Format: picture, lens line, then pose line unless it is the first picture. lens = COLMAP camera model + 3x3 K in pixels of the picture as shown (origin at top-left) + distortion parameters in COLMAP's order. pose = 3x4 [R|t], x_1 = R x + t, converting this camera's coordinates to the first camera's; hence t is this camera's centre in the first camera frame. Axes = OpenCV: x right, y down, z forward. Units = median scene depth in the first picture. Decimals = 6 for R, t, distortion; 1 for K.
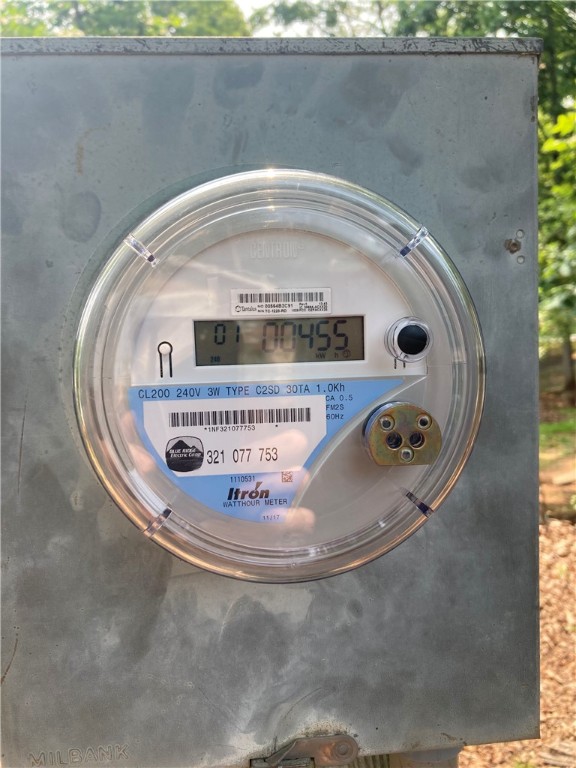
lens RADIAL K [[658.2, 0, 289.0], [0, 658.2, 404.7], [0, 0, 1]] dist [-0.015100, 0.006406]
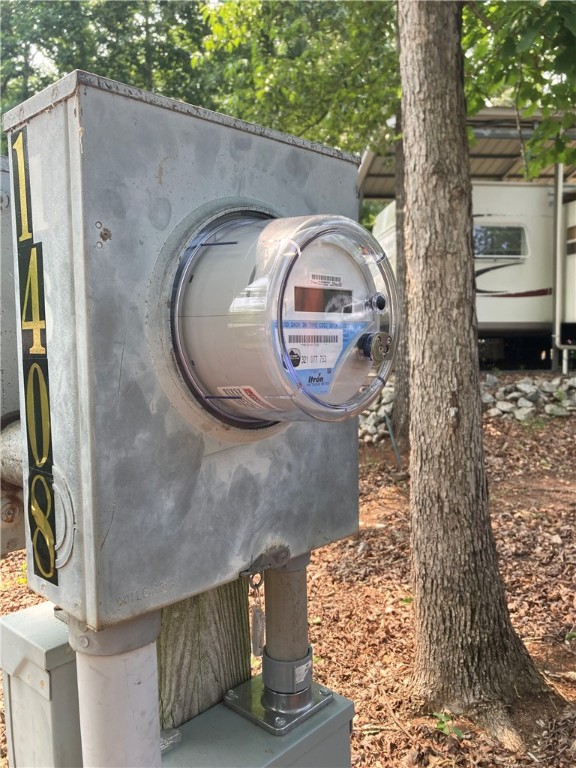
lens RADIAL K [[658.2, 0, 289.0], [0, 658.2, 404.7], [0, 0, 1]] dist [-0.015100, 0.006406]
pose [[0.749476, -0.040797, 0.660773, -1.031174], [0.053093, 0.998589, 0.001434, 0.150459], [-0.659899, 0.034008, 0.750585, -0.279427]]
